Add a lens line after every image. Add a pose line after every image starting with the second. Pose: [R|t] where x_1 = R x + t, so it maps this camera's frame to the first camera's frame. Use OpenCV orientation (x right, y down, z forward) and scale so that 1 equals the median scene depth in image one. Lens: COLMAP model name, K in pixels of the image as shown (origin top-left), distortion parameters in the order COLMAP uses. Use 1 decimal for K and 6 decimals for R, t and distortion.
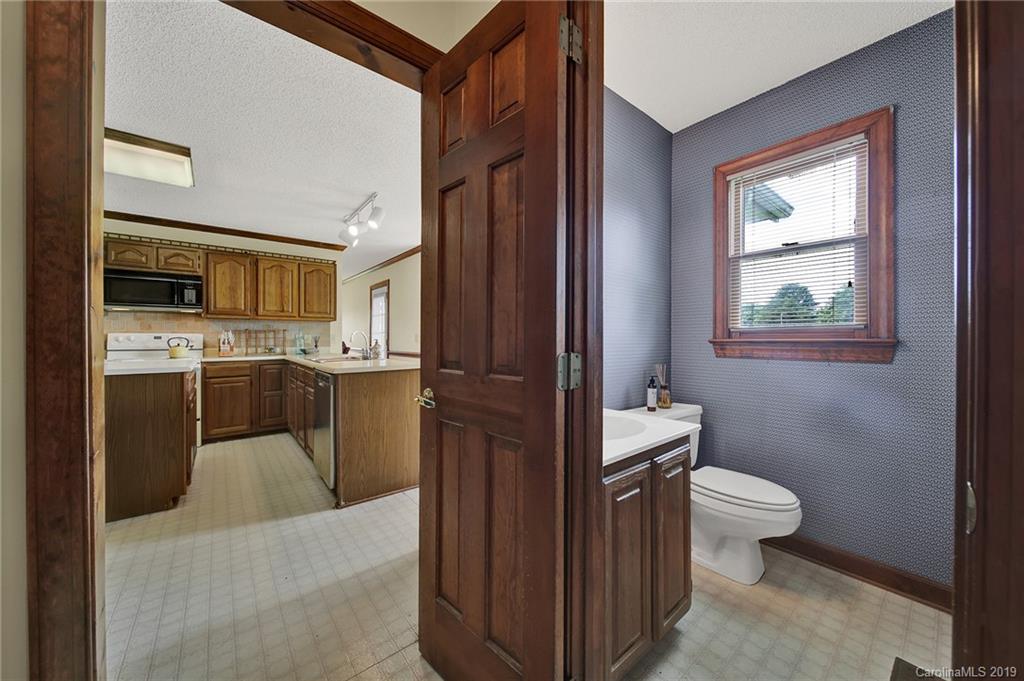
lens RADIAL K [[364.8, 0, 512.2], [0, 364.8, 338.0], [0, 0, 1]] dist [-0.001156, -0.000198]
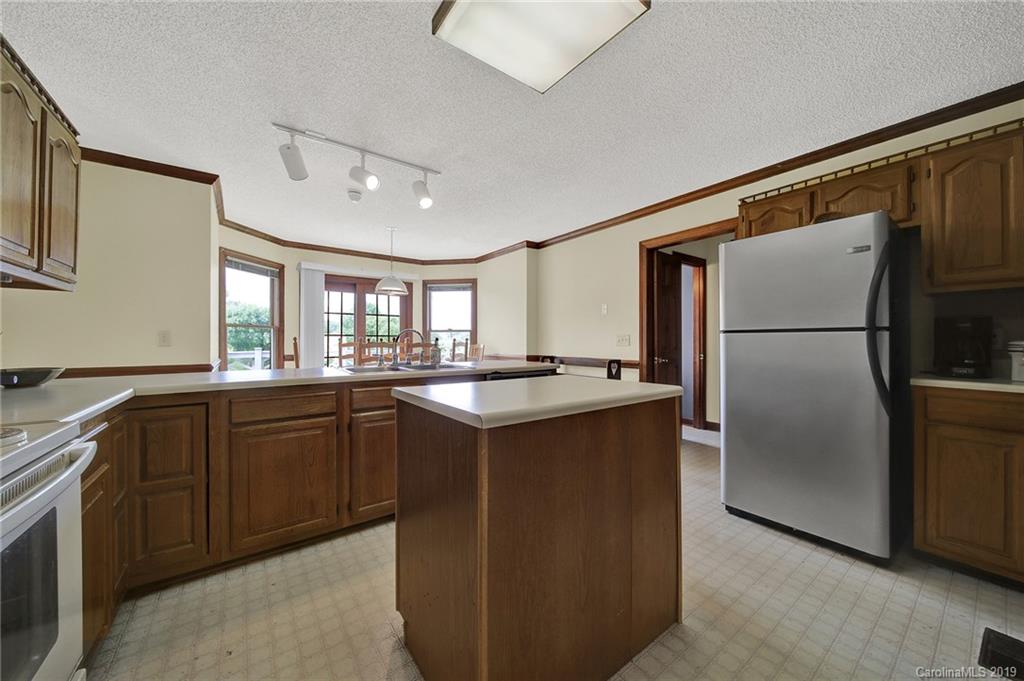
lens RADIAL K [[361.0, 0, 514.6], [0, 361.0, 341.1], [0, 0, 1]] dist [-0.000297, -0.000131]
pose [[0.046702, 0.000559, 0.998909, -0.985685], [0.001324, 0.999999, -0.000621, 0.004735], [-0.998908, 0.001351, 0.046701, 0.622496]]
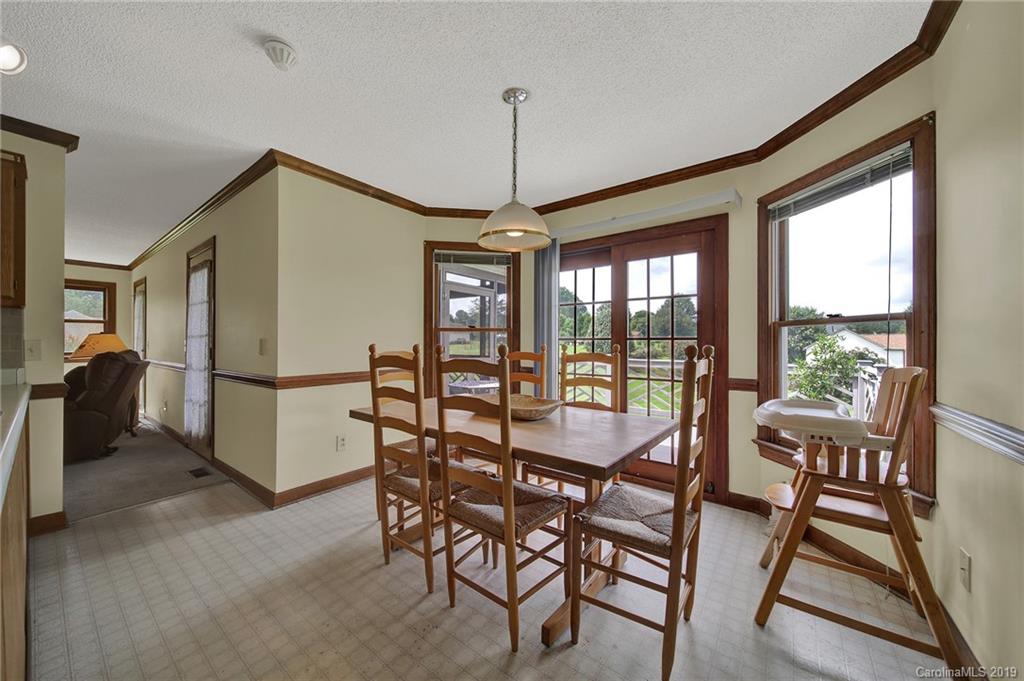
lens RADIAL K [[361.0, 0, 514.6], [0, 361.0, 341.1], [0, 0, 1]] dist [-0.000297, -0.000131]
pose [[0.973152, 0.002079, 0.230154, -0.055895], [-0.000805, 0.999984, -0.005628, -0.008340], [-0.230162, 0.005292, 0.973138, 0.584269]]
